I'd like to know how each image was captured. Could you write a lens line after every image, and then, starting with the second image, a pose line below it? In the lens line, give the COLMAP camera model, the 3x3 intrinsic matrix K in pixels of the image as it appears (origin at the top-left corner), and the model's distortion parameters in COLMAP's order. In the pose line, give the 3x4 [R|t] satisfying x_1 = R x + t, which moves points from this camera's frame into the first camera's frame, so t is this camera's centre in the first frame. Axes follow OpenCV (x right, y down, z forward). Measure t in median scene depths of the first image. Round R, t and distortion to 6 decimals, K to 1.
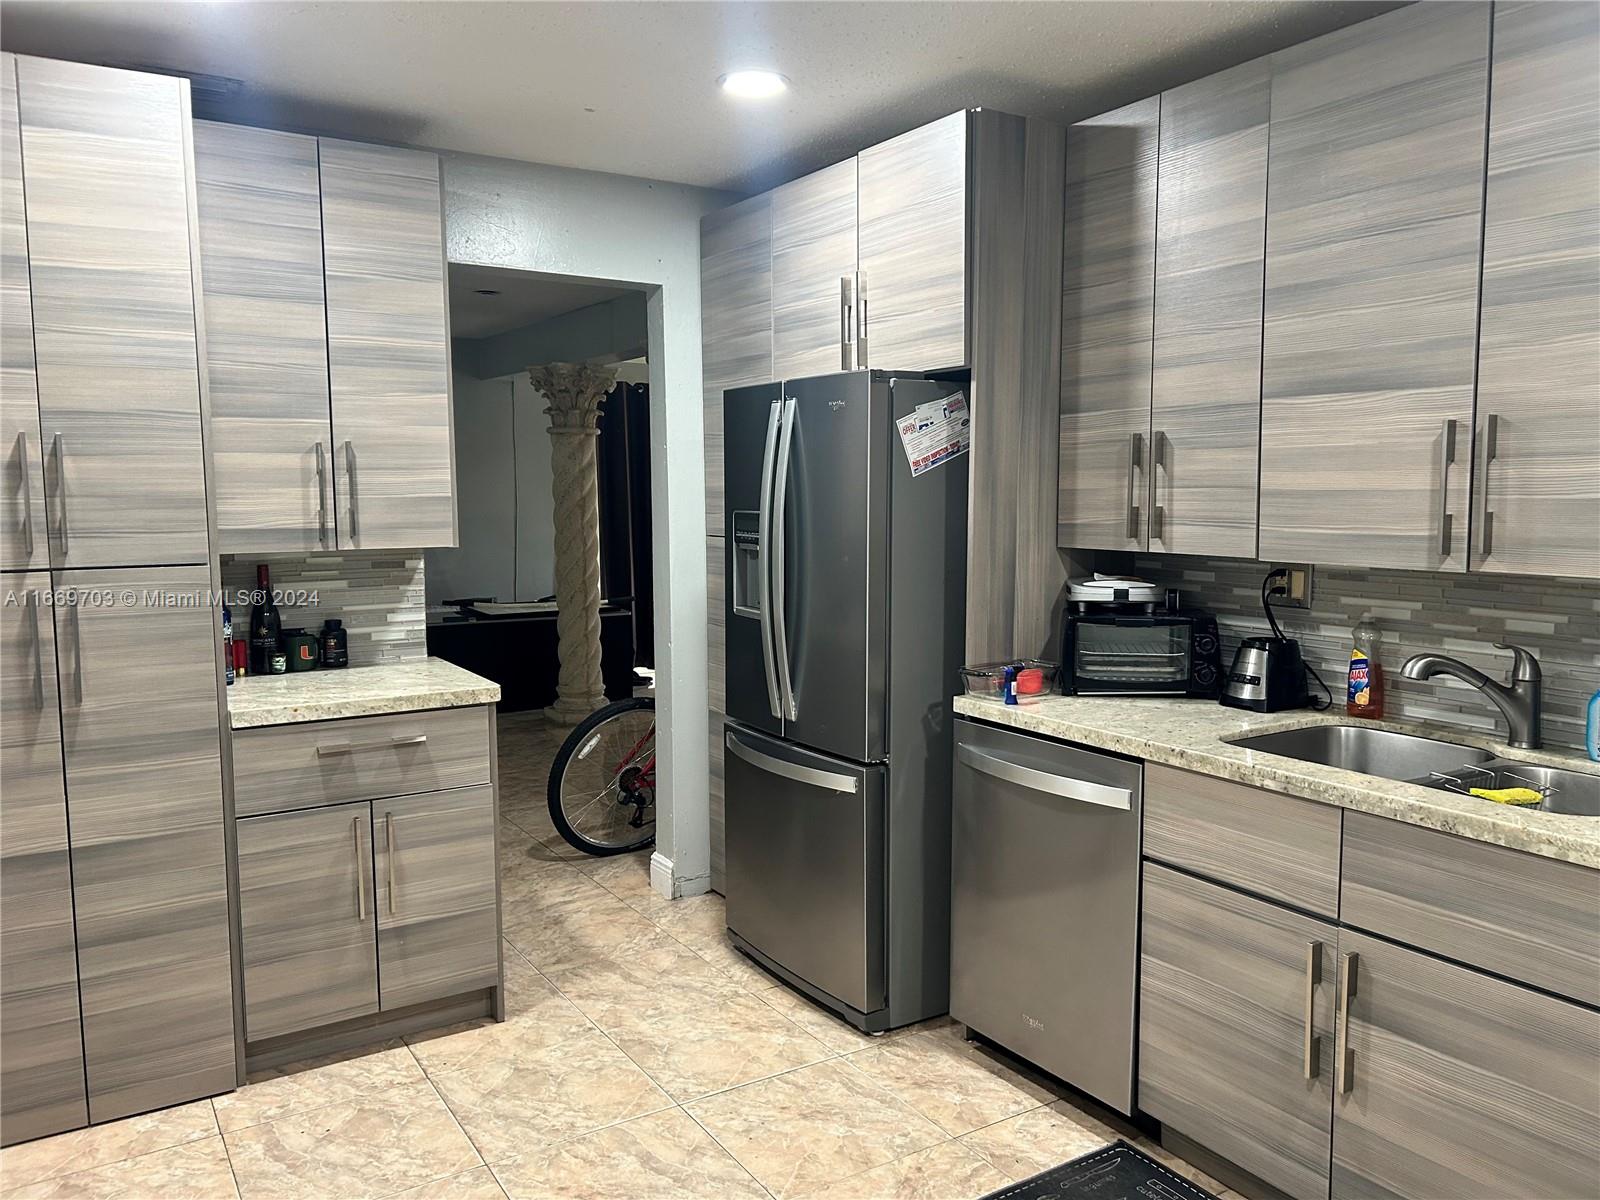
lens RADIAL K [[1200.4, 0, 799.1], [0, 1200.4, 601.5], [0, 0, 1]] dist [0.007597, -0.007216]
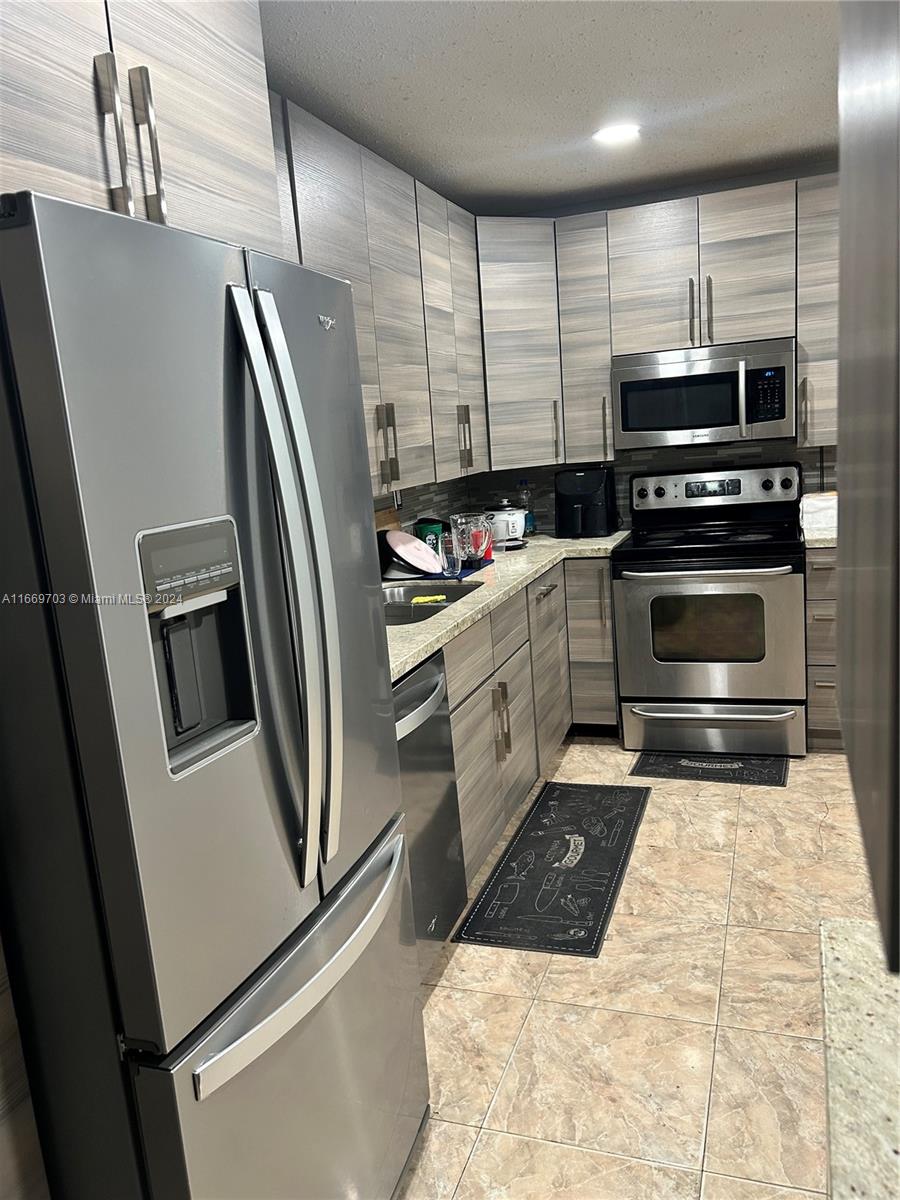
lens RADIAL K [[900.3, 0, 449.1], [0, 900.3, 600.3], [0, 0, 1]] dist [0.007597, -0.007216]
pose [[-0.619089, -0.088618, 0.780305, -0.469594], [0.155019, 0.960272, 0.232048, -0.142146], [-0.769868, 0.264620, -0.580757, 1.471783]]
